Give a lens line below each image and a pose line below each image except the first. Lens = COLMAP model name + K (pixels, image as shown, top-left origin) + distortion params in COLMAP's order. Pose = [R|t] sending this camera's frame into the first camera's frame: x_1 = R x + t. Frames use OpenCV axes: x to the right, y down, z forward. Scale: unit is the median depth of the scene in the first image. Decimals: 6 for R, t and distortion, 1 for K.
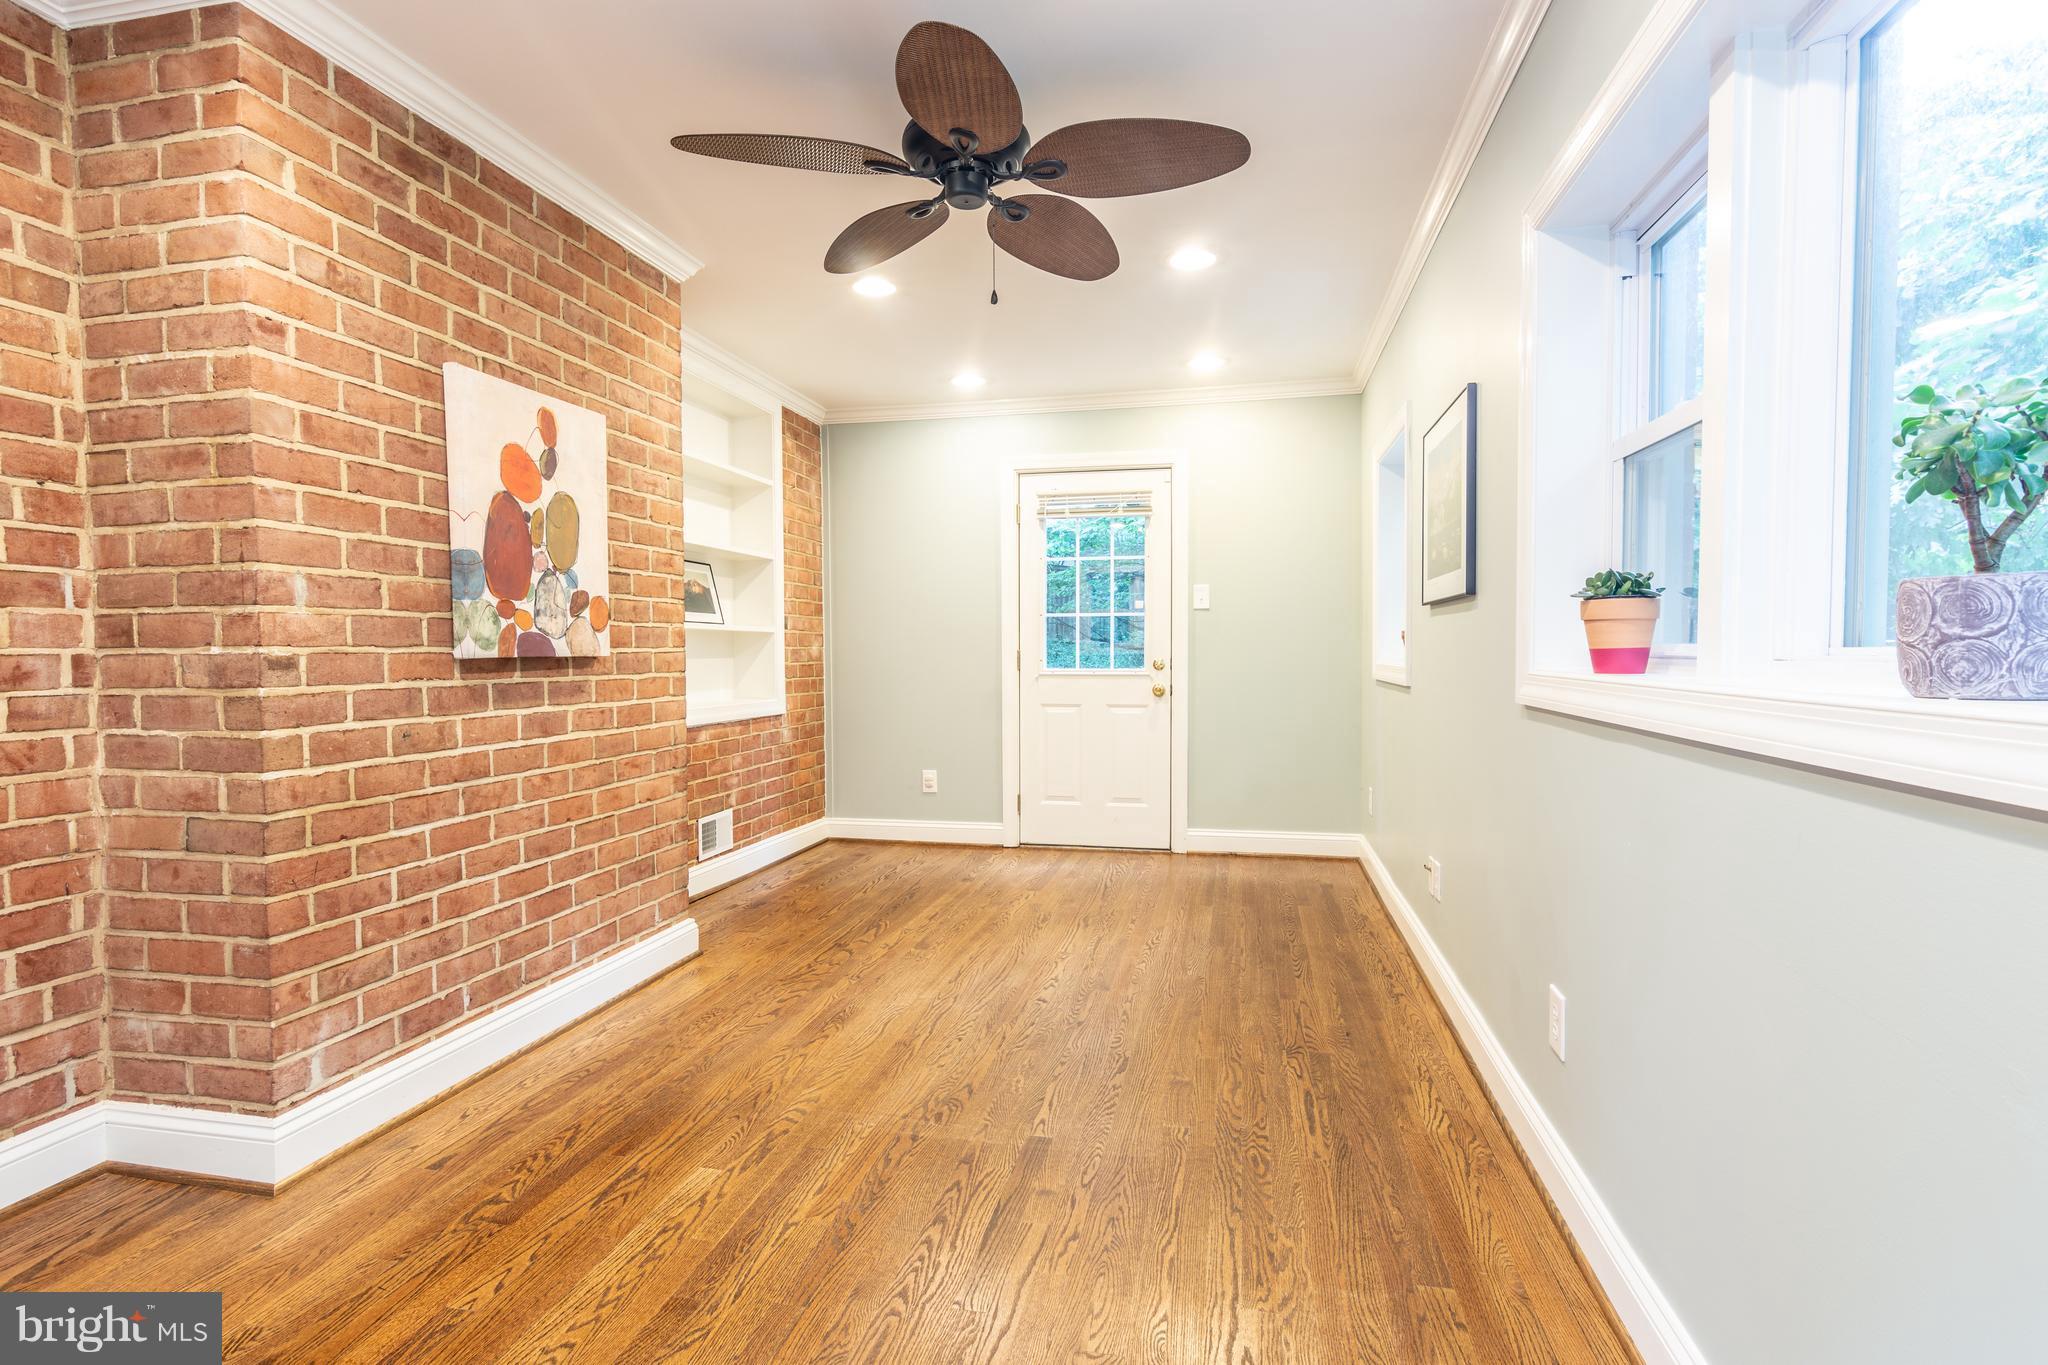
lens RADIAL K [[1008.7, 0, 1024.1], [0, 1008.7, 680.0], [0, 0, 1]] dist [-0.000312, -0.000544]
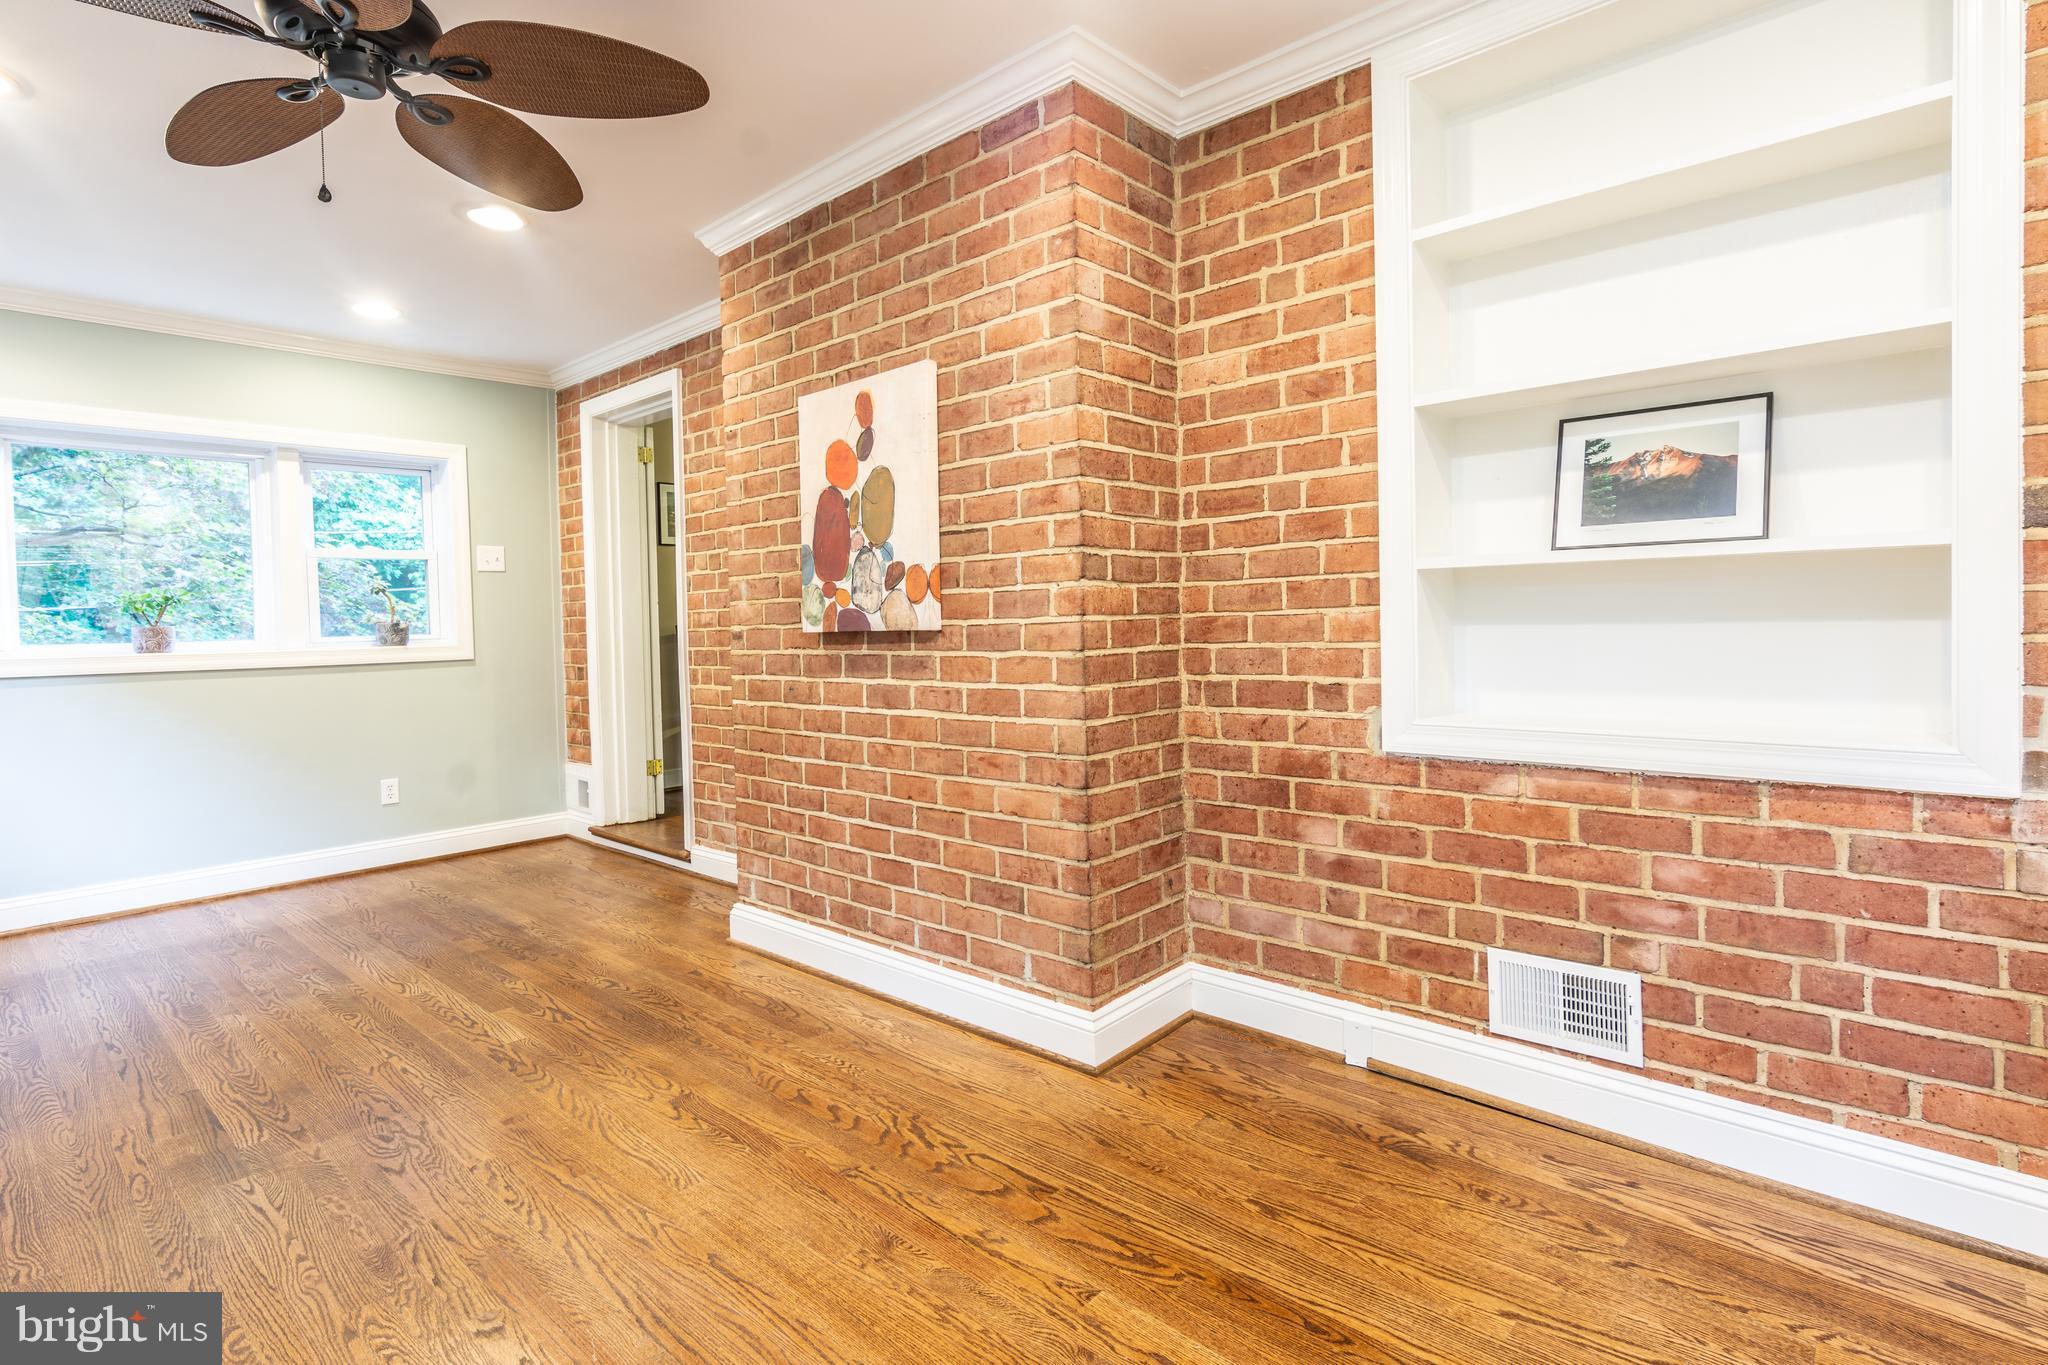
lens RADIAL K [[1008.7, 0, 1030.8], [0, 1008.7, 642.5], [0, 0, 1]] dist [-0.000312, -0.000544]
pose [[-0.497115, 0.034480, -0.866999, 0.346537], [0.000876, 0.999230, 0.039237, -0.051957], [0.867684, 0.018745, -0.496762, 1.661766]]
